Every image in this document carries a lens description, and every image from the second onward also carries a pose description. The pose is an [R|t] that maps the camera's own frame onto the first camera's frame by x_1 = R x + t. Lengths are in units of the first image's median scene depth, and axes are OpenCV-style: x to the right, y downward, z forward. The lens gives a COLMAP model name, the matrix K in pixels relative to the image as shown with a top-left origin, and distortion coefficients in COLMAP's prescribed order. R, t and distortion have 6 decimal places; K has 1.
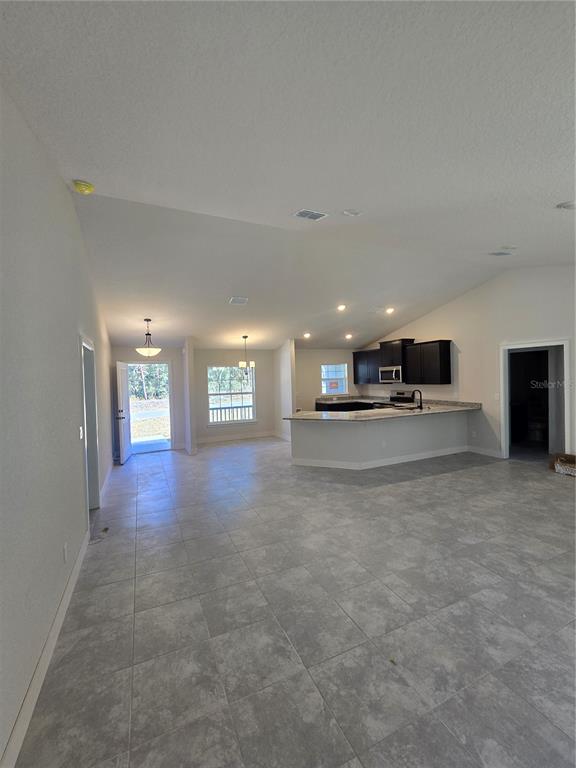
lens RADIAL K [[313.1, 0, 285.4], [0, 313.1, 382.8], [0, 0, 1]] dist [0.001470, 0.001163]
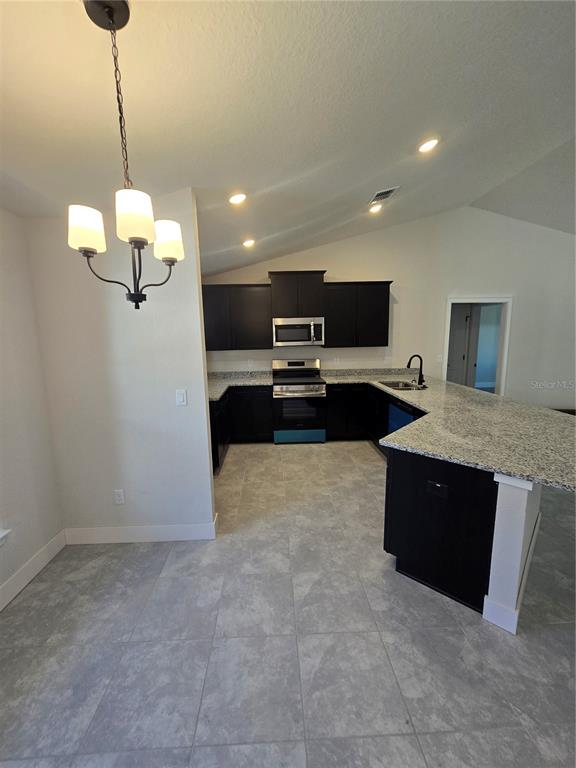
lens RADIAL K [[313.1, 0, 283.4], [0, 313.1, 386.7], [0, 0, 1]] dist [0.001470, 0.001163]
pose [[0.379248, -0.138019, 0.914944, -0.214224], [0.029362, 0.990110, 0.137187, -0.005905], [-0.924829, -0.025163, 0.379549, 0.765004]]
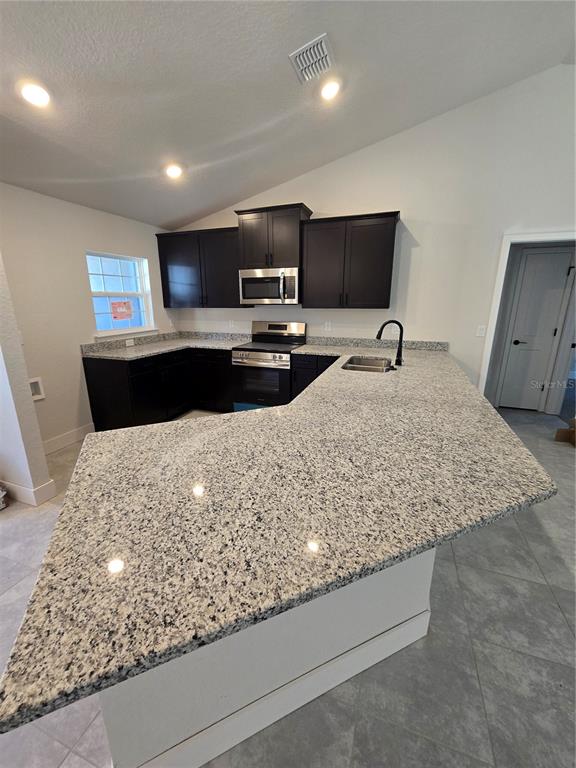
lens RADIAL K [[313.1, 0, 285.5], [0, 313.1, 386.6], [0, 0, 1]] dist [0.001470, 0.001163]
pose [[0.697715, -0.164617, 0.697206, -0.002098], [-0.003642, 0.972412, 0.233240, 0.009266], [-0.716367, -0.165274, 0.677867, 0.604446]]
